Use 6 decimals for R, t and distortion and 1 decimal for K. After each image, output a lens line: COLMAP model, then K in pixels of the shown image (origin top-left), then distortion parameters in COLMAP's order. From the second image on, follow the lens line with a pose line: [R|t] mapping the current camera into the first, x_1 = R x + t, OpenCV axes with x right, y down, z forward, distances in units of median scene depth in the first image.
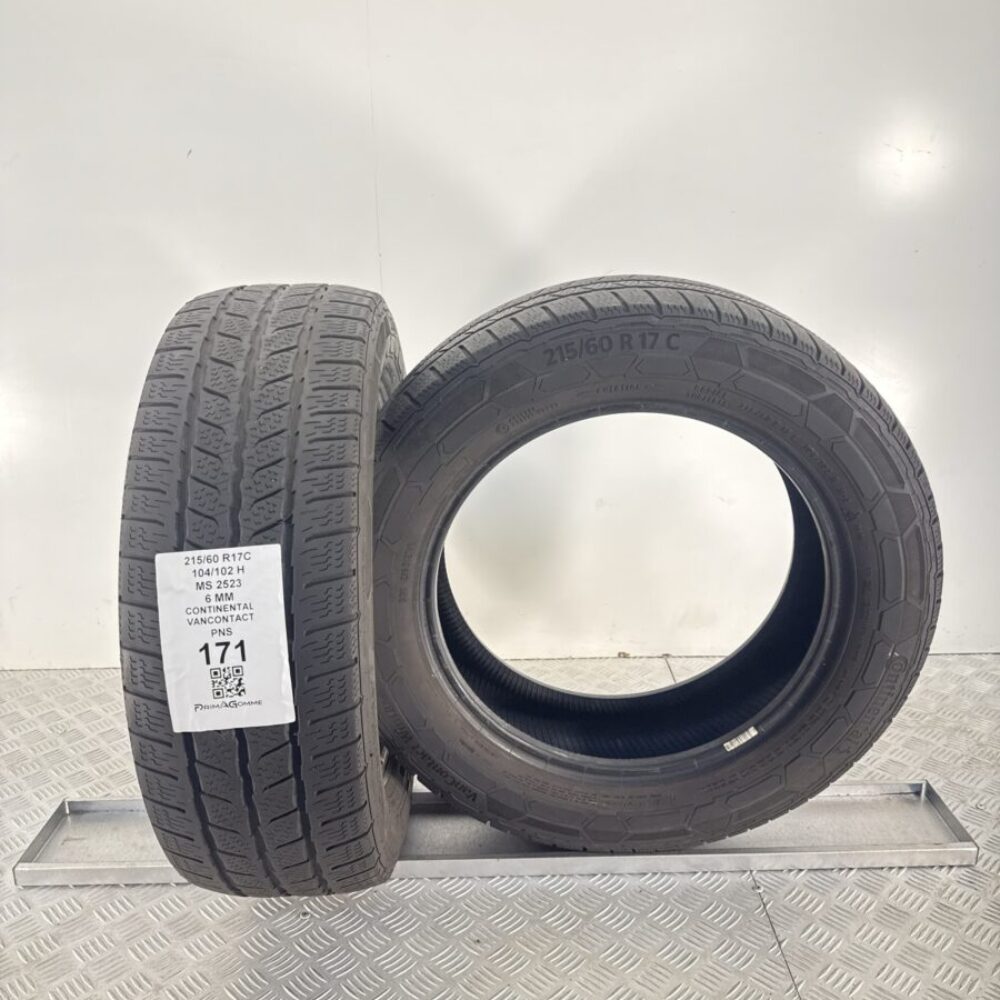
lens RADIAL K [[961.1, 0, 500.0], [0, 961.1, 500.0], [0, 0, 1]] dist [0.177430, -0.417194]
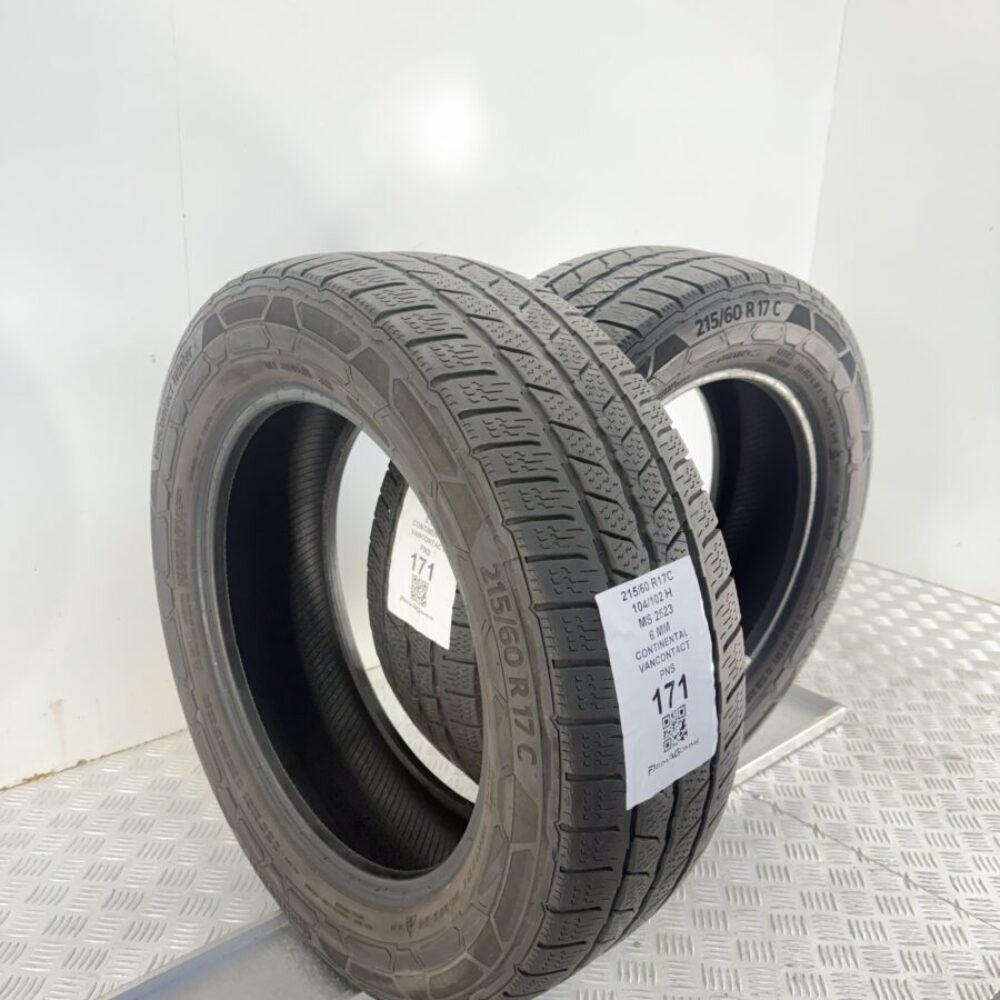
lens RADIAL K [[961.1, 0, 500.0], [0, 961.1, 500.0], [0, 0, 1]] dist [0.177430, -0.417194]
pose [[0.758378, -0.150561, 0.634188, -0.890484], [0.136280, 0.988079, 0.071610, -0.086912], [-0.637410, 0.032120, 0.769855, 0.444612]]
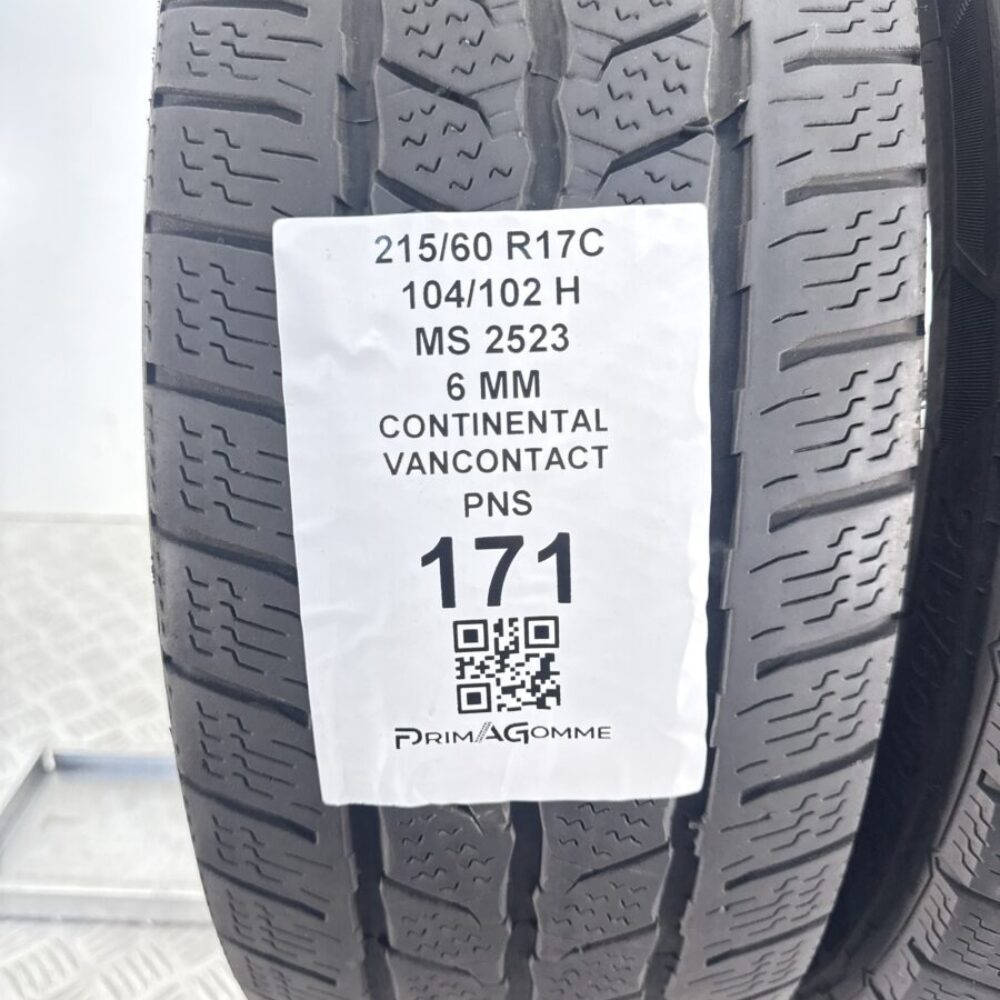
lens RADIAL K [[961.1, 0, 500.0], [0, 961.1, 500.0], [0, 0, 1]] dist [0.177430, -0.417194]
pose [[0.999041, 0.043766, -0.000923, -0.282389], [-0.043134, 0.987785, 0.149734, 0.090245], [0.007465, -0.149550, 0.988726, 0.706490]]
